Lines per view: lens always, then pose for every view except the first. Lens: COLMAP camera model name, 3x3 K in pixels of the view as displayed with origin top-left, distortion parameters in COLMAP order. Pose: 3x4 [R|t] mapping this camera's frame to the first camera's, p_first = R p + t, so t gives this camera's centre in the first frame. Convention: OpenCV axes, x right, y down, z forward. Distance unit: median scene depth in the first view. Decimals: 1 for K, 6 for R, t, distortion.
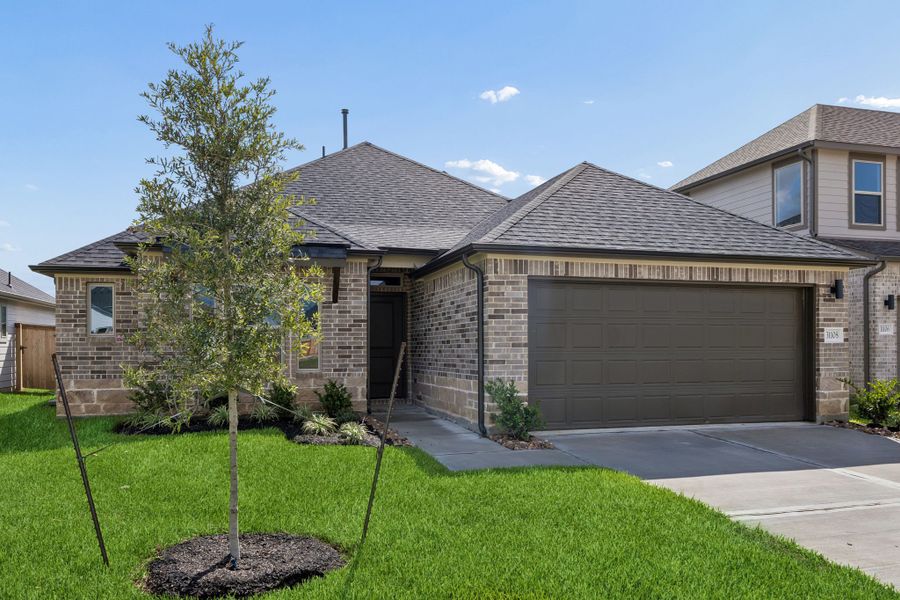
lens RADIAL K [[669.1, 0, 448.0], [0, 669.1, 322.5], [0, 0, 1]] dist [-0.012332, 0.002277]
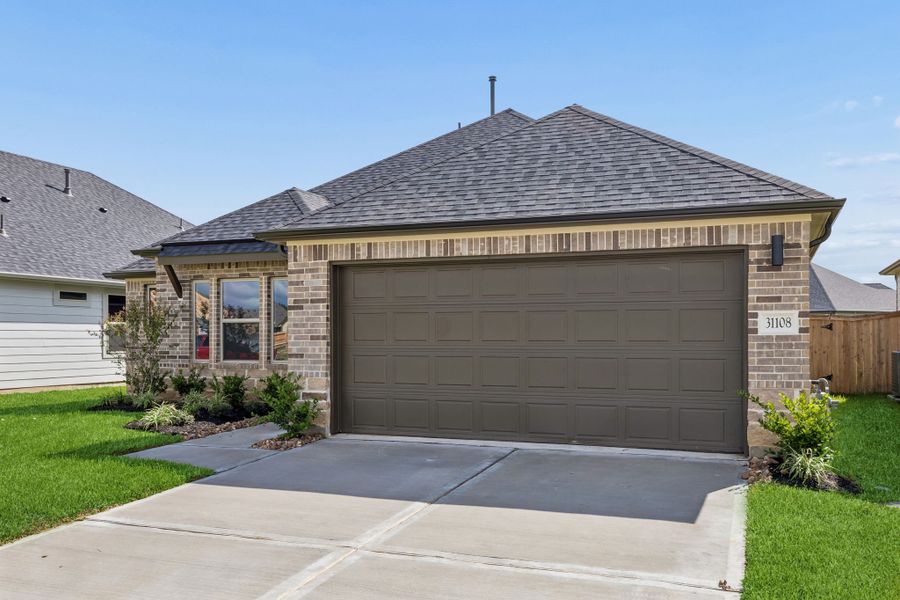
lens RADIAL K [[780.9, 0, 450.0], [0, 780.9, 305.2], [0, 0, 1]] dist [0.003608, -0.002778]
pose [[0.803443, -0.023649, -0.594911, 0.844712], [0.019204, 0.999720, -0.013806, 0.006995], [0.595072, -0.000332, 0.803673, 0.233709]]
